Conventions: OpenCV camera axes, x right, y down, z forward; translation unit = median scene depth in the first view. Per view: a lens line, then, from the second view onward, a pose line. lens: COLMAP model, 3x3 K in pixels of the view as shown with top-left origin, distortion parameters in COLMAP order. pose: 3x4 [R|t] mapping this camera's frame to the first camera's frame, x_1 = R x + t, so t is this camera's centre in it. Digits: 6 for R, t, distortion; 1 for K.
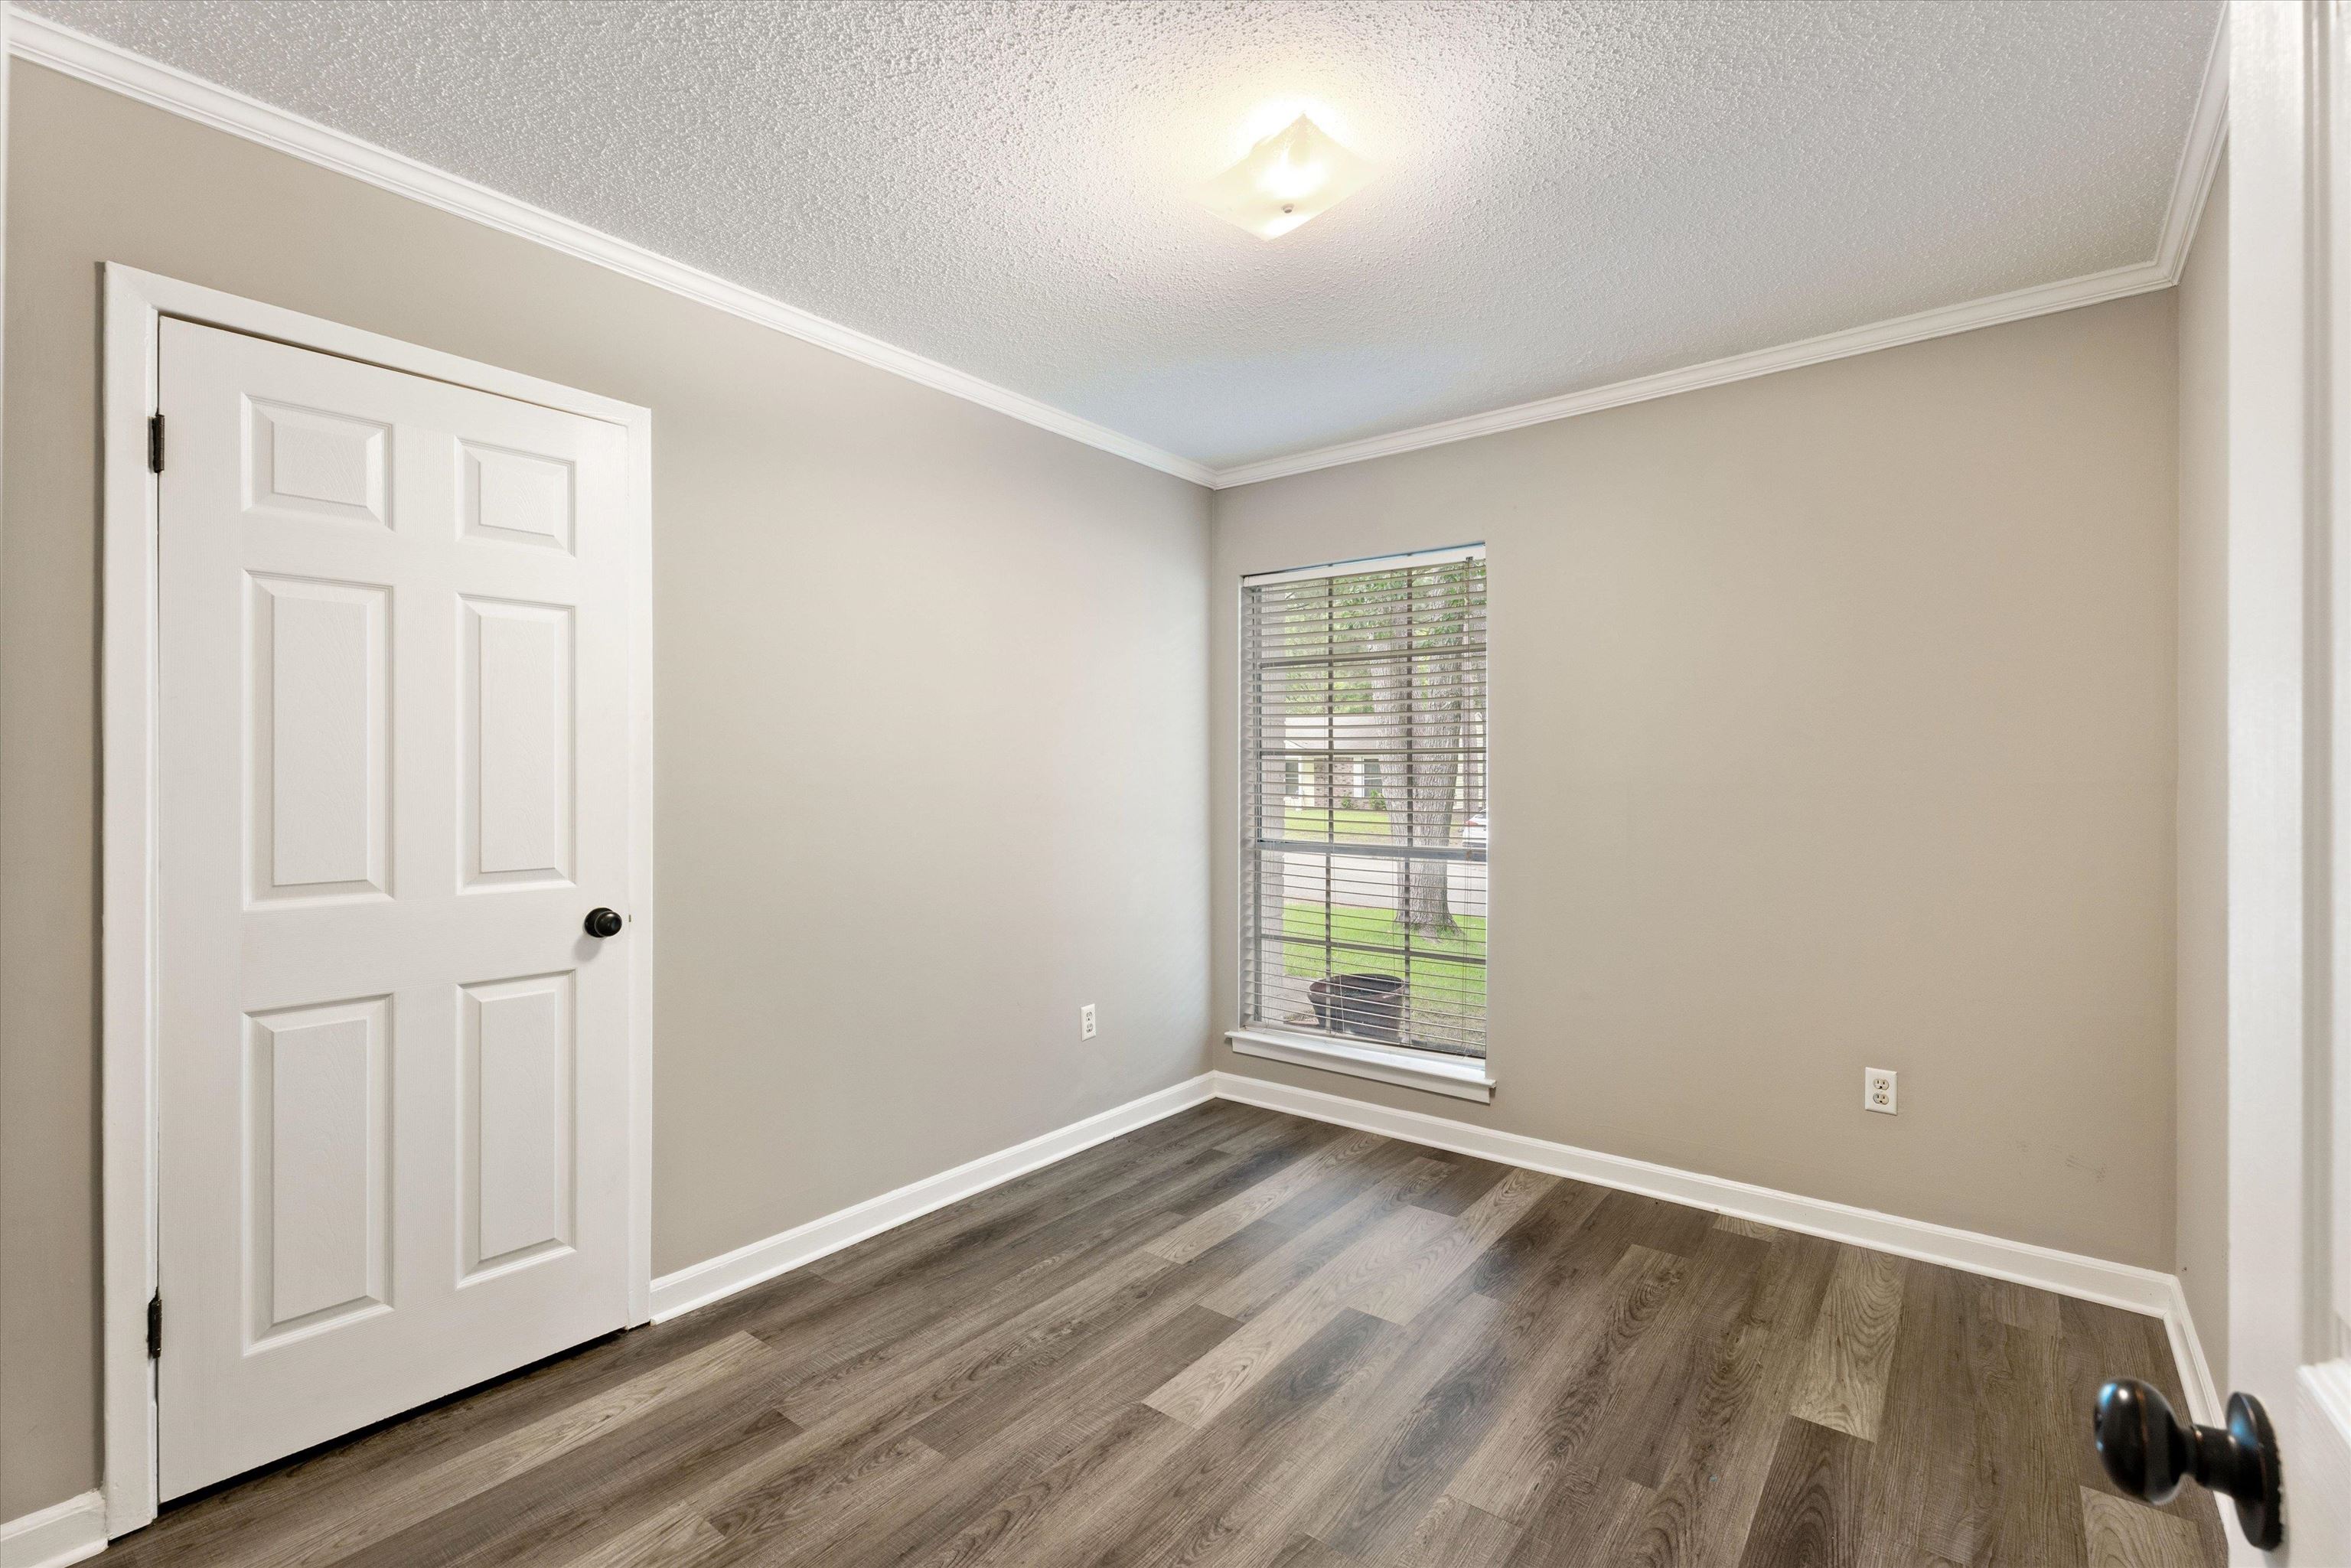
lens RADIAL K [[1042.3, 0, 1160.3], [0, 1042.3, 774.3], [0, 0, 1]] dist [0.003711, 0.000356]
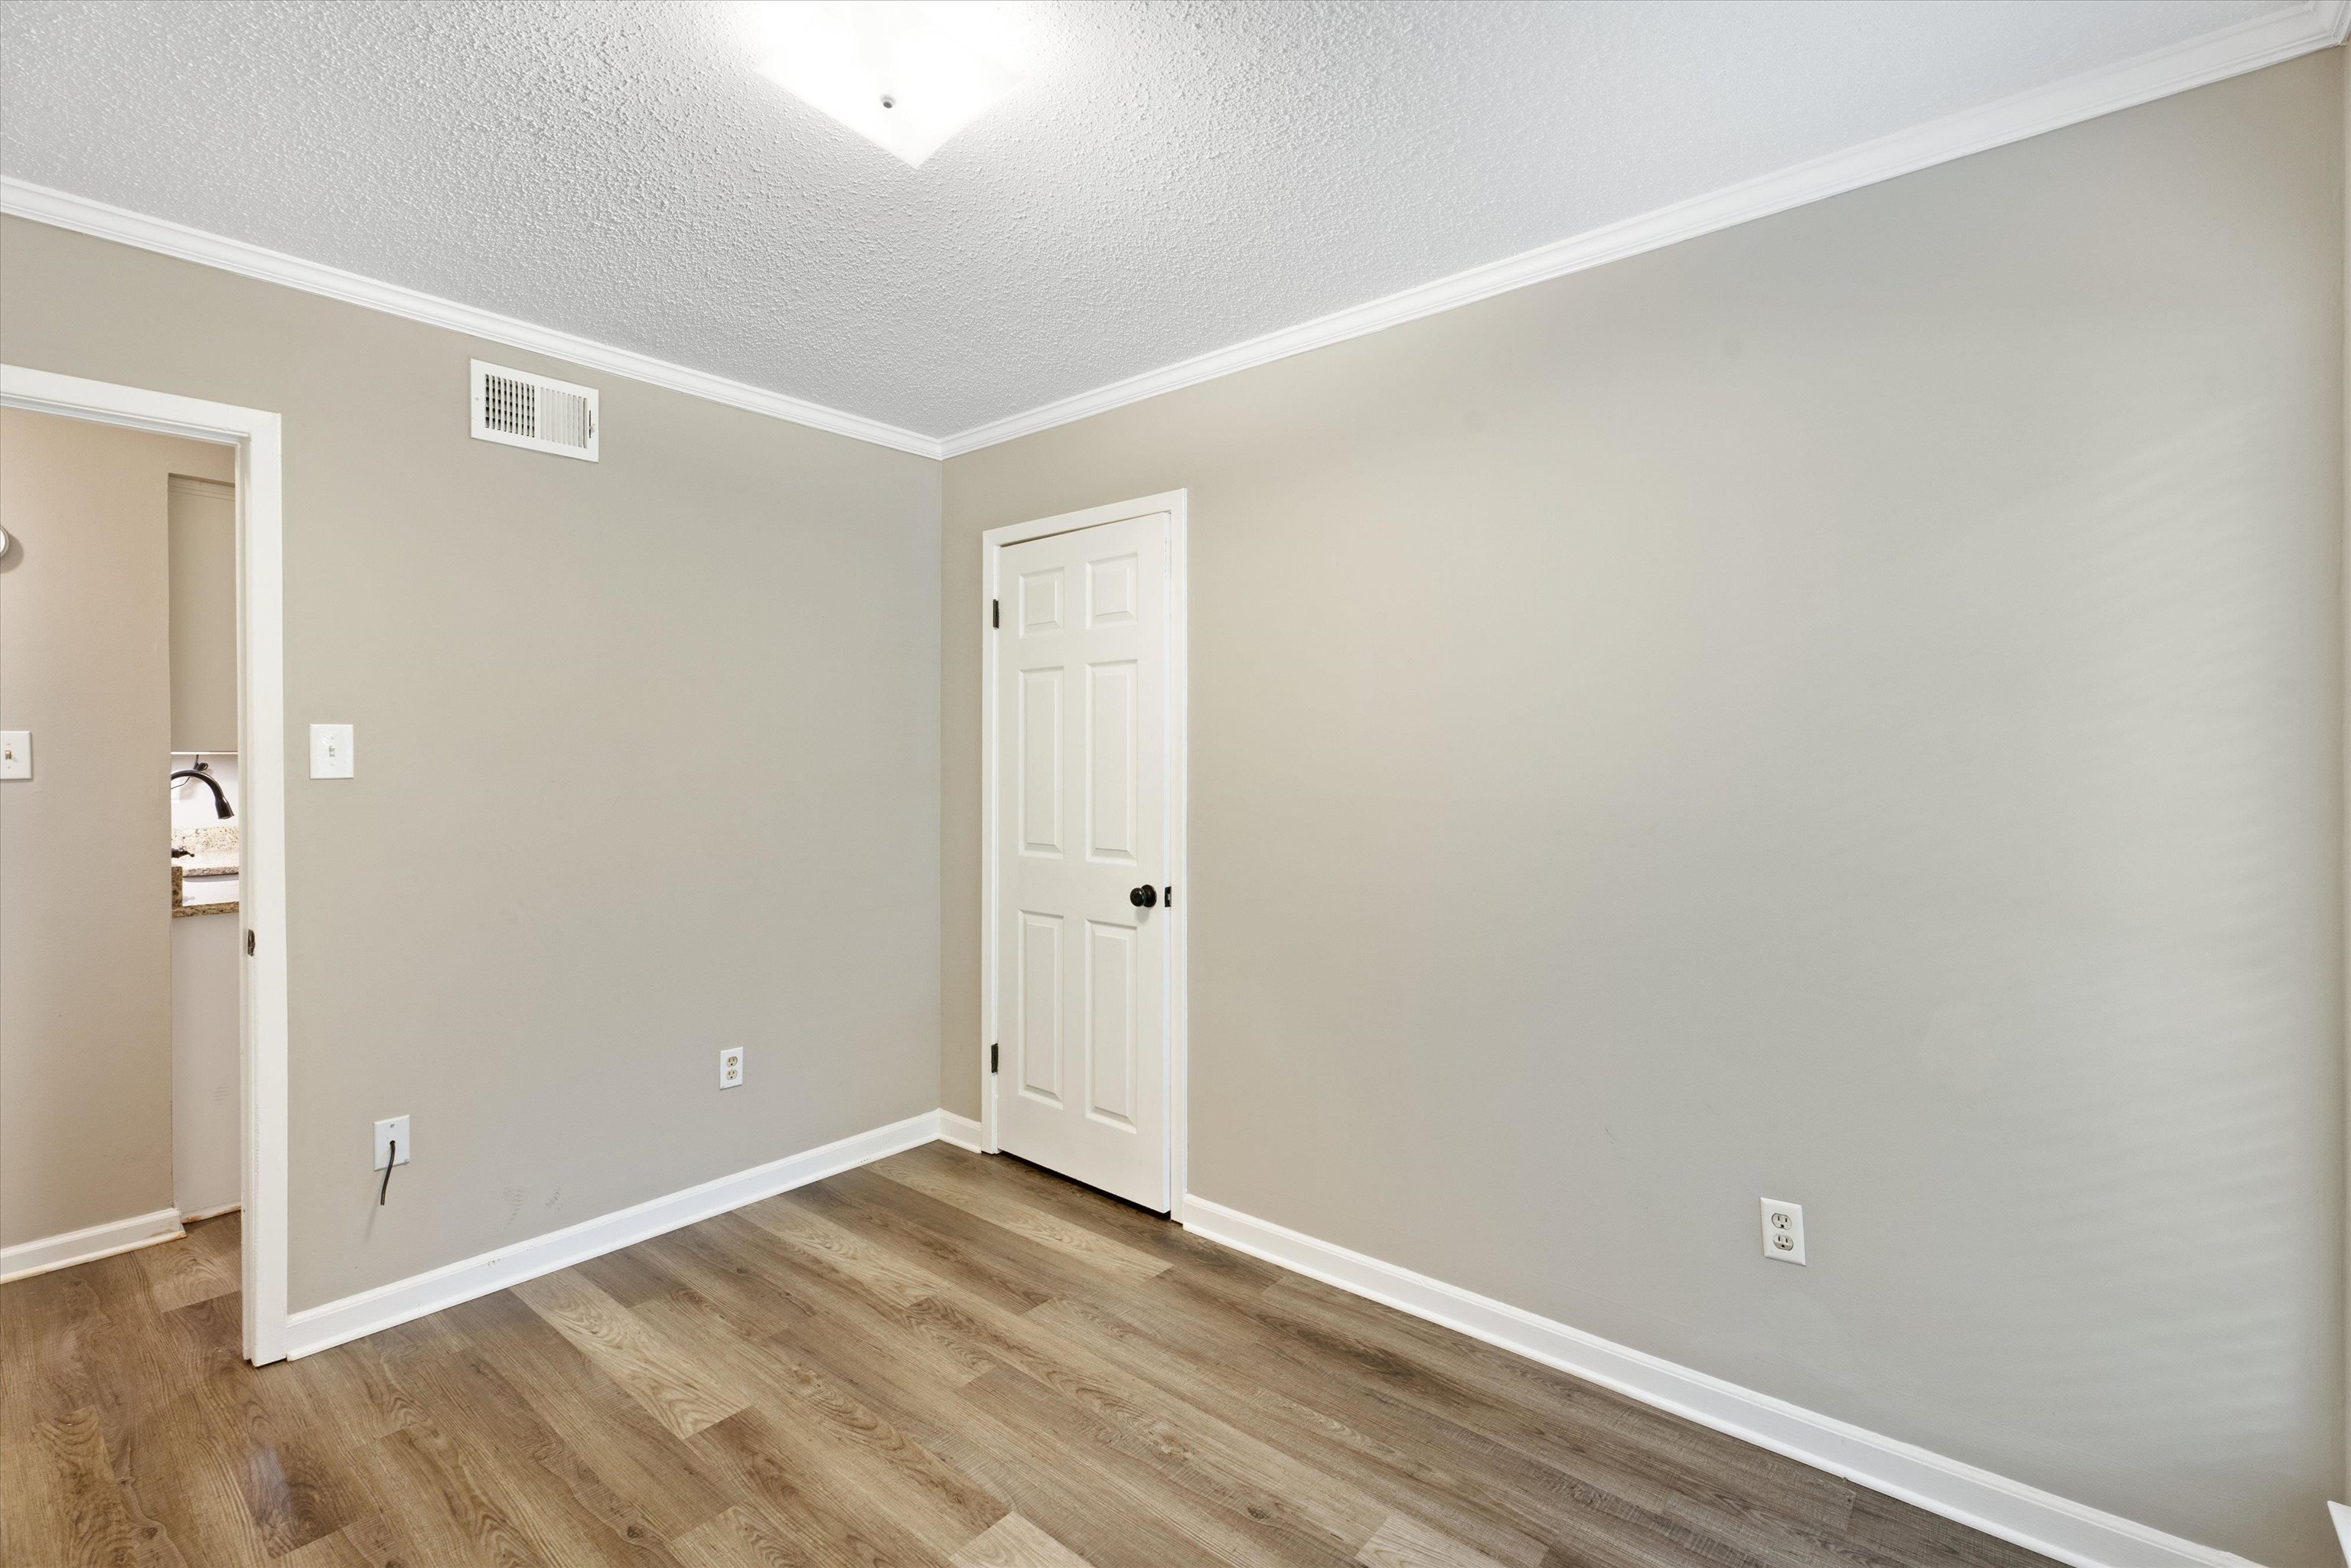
lens RADIAL K [[1042.3, 0, 1160.3], [0, 1042.3, 774.3], [0, 0, 1]] dist [0.003711, 0.000356]
pose [[-0.028581, 0.010501, -0.999536, 0.802767], [0.003054, 0.999941, 0.010418, -0.026232], [0.999587, -0.002755, -0.028612, 1.086503]]
